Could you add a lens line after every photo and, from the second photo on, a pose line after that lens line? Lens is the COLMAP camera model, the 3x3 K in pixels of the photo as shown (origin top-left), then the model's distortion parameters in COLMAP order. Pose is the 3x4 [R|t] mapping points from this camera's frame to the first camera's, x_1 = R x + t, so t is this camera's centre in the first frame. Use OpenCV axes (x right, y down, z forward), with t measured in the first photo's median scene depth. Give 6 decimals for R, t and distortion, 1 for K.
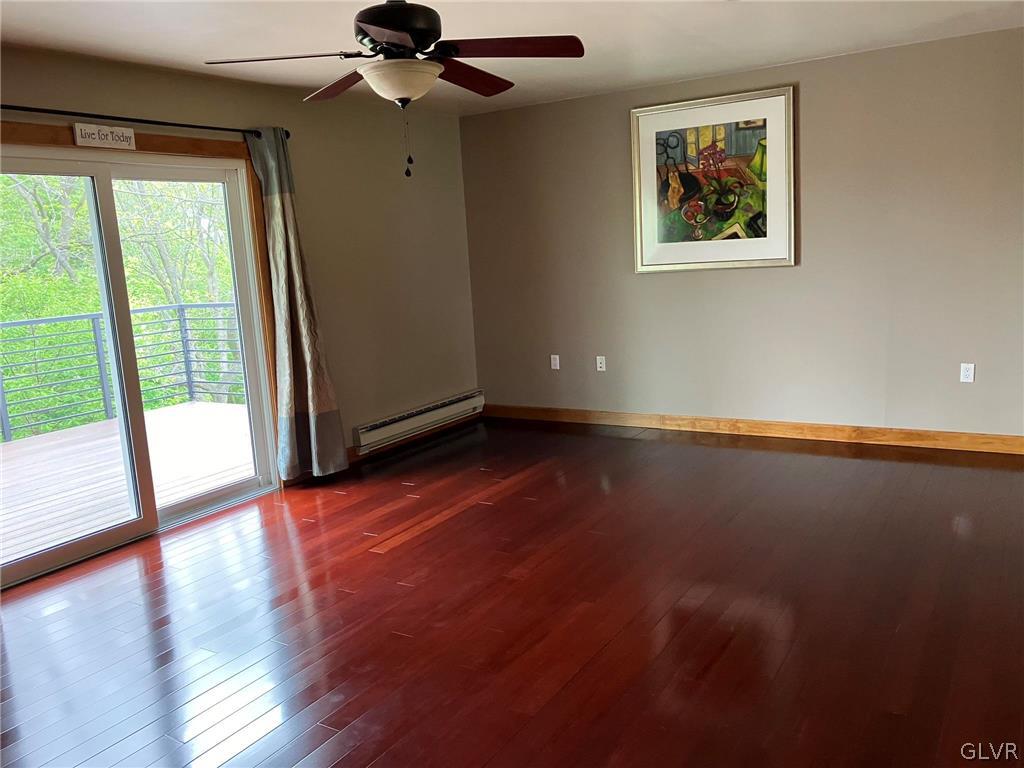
lens RADIAL K [[847.9, 0, 511.9], [0, 847.9, 383.7], [0, 0, 1]] dist [0.049058, -0.037575]
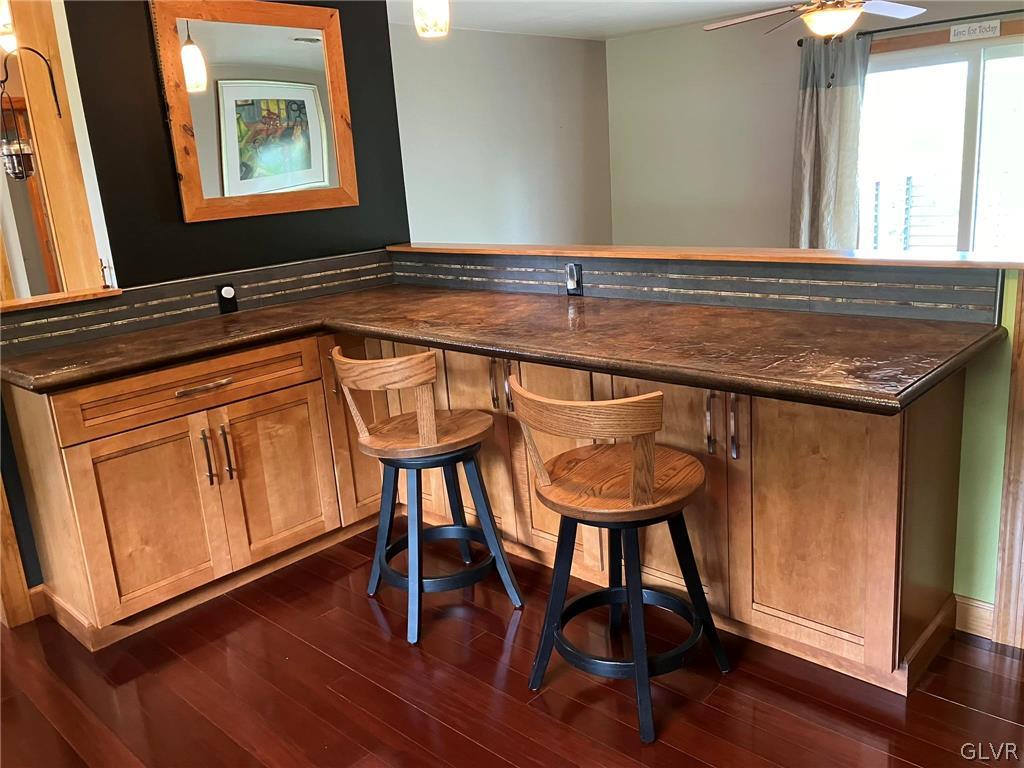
lens RADIAL K [[847.9, 0, 512.0], [0, 847.9, 381.8], [0, 0, 1]] dist [0.049058, -0.037575]
pose [[-0.197567, 0.316487, -0.927795, 1.172023], [-0.081872, 0.937816, 0.337340, -0.162353], [0.976864, 0.142608, -0.159370, 0.565977]]
